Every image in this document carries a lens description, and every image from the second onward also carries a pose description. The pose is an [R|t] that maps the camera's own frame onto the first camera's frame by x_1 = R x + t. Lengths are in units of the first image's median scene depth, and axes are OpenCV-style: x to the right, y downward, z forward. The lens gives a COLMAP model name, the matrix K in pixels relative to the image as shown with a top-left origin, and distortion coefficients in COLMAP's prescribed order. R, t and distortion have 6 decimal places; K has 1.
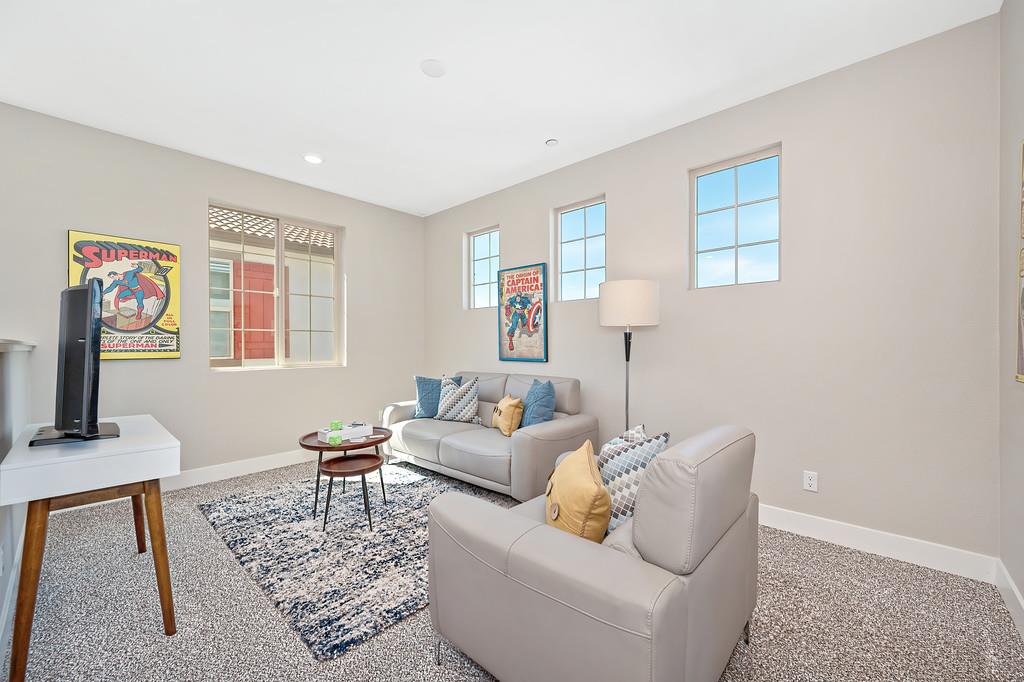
lens RADIAL K [[408.8, 0, 514.9], [0, 408.8, 339.3], [0, 0, 1]] dist [0.001613, 0.000233]
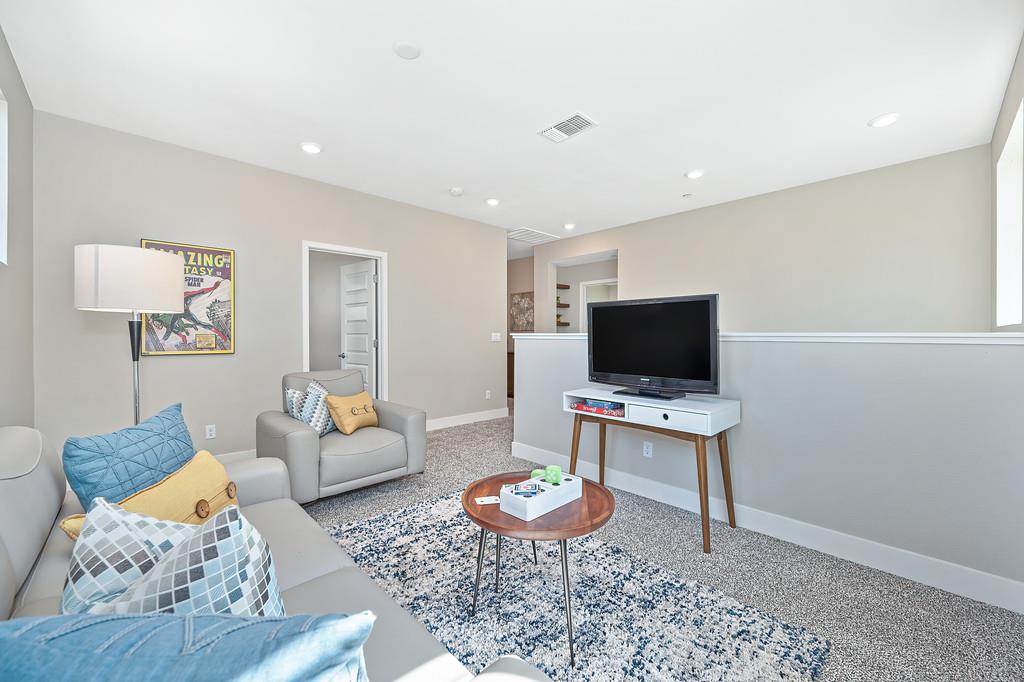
lens RADIAL K [[408.8, 0, 514.9], [0, 408.8, 339.3], [0, 0, 1]] dist [0.001613, 0.000233]
pose [[-0.997564, 0.004605, 0.069606, -0.511043], [0.004523, 0.999989, -0.001337, 0.020679], [-0.069611, -0.001019, -0.997574, 1.921319]]
